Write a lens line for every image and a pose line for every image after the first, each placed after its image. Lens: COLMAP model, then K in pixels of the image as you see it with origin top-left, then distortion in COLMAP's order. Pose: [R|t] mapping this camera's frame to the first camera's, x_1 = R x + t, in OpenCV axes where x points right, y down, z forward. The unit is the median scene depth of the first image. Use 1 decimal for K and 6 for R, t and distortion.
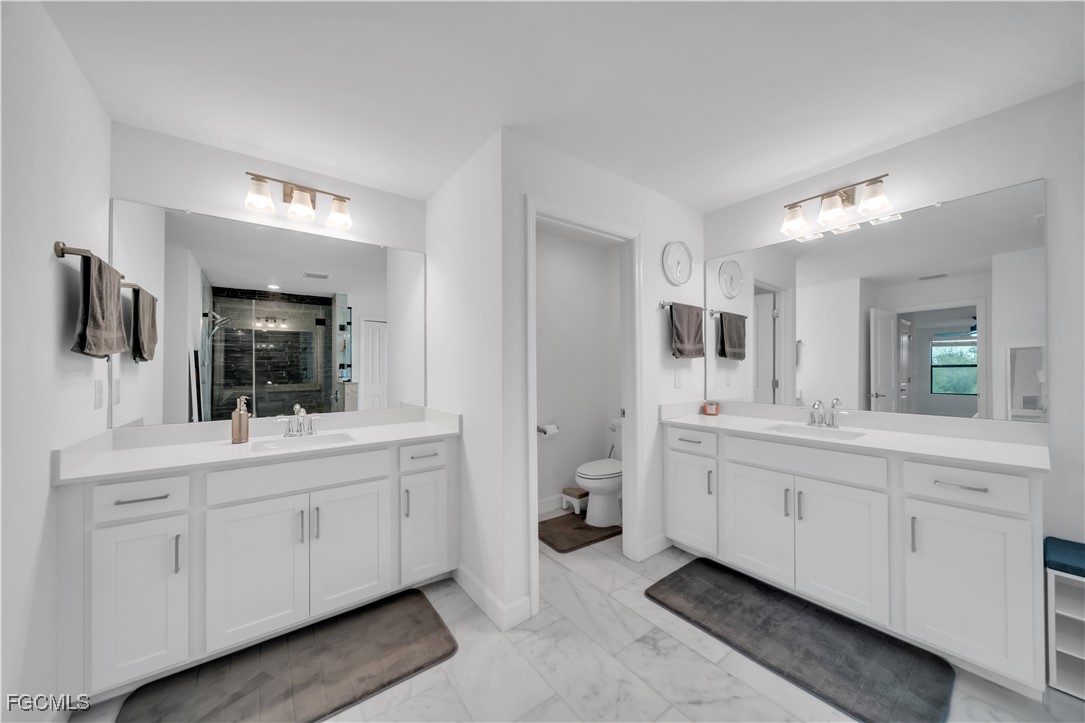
lens RADIAL K [[374.3, 0, 540.5], [0, 374.3, 360.0], [0, 0, 1]] dist [-0.000453, -0.000681]
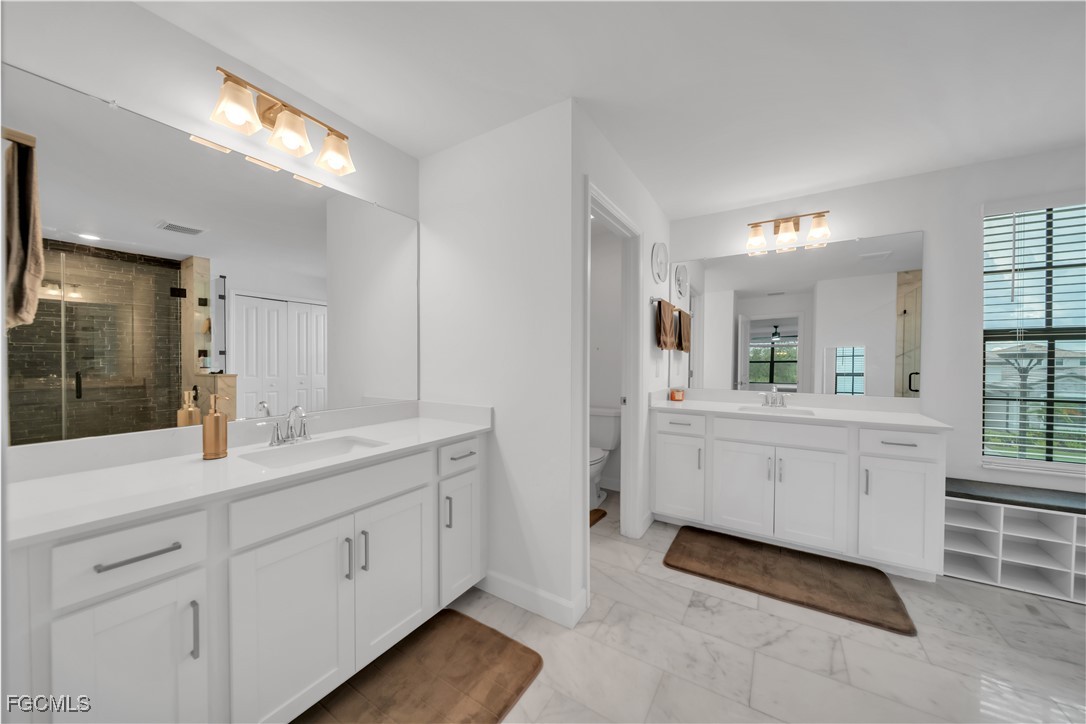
lens RADIAL K [[374.6, 0, 540.1], [0, 374.6, 362.1], [0, 0, 1]] dist [-0.000453, -0.000681]
pose [[0.933542, 0.007834, 0.358381, -0.463547], [-0.017275, 0.999583, 0.023149, 0.014787], [-0.358050, -0.027801, 0.933288, 0.128338]]
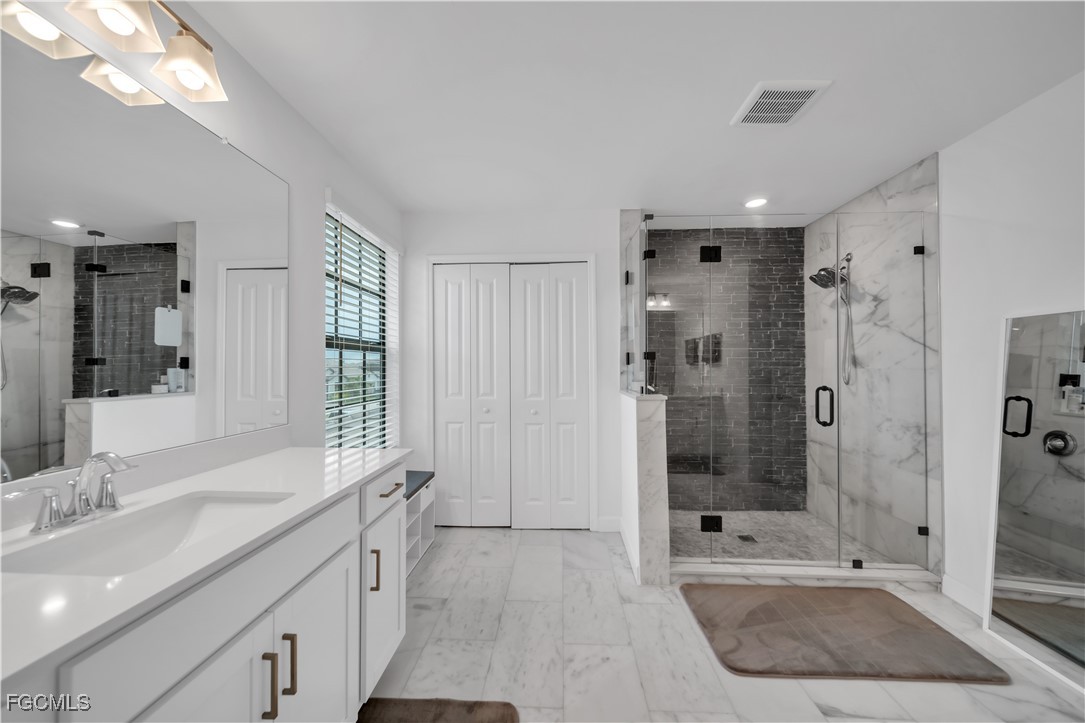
lens RADIAL K [[374.3, 0, 540.9], [0, 374.3, 362.8], [0, 0, 1]] dist [-0.000453, -0.000681]
pose [[-0.774019, 0.017651, 0.632916, 0.138718], [-0.003336, 0.999484, -0.031954, 0.025816], [-0.633153, -0.026844, -0.773561, 1.092511]]
